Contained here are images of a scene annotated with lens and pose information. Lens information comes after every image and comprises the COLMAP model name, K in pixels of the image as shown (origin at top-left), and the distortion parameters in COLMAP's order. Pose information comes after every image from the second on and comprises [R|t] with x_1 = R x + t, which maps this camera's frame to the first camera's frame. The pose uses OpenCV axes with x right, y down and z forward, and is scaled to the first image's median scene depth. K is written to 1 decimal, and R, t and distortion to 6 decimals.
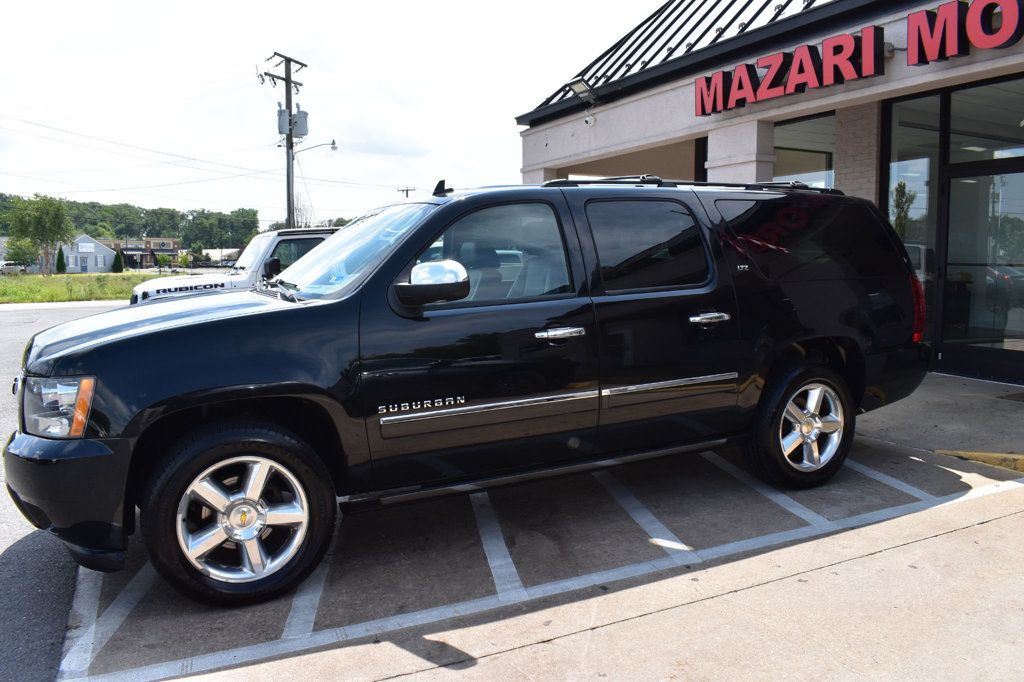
lens RADIAL K [[805.6, 0, 512.0], [0, 805.6, 341.0], [0, 0, 1]] dist [-0.090352, 0.001038]
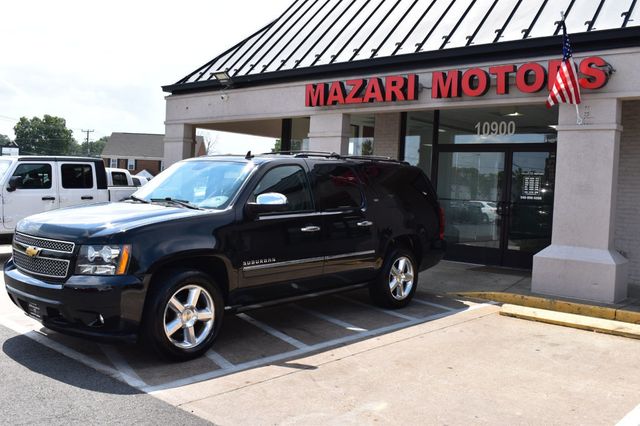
lens RADIAL K [[644.8, 0, 320.0], [0, 644.8, 213.0], [0, 0, 1]] dist [-0.097119, 0.000531]
pose [[0.918970, 0.028370, 0.393306, -0.462260], [-0.007508, 0.998487, -0.054481, 0.031926], [-0.394256, 0.047113, 0.917792, -0.439277]]
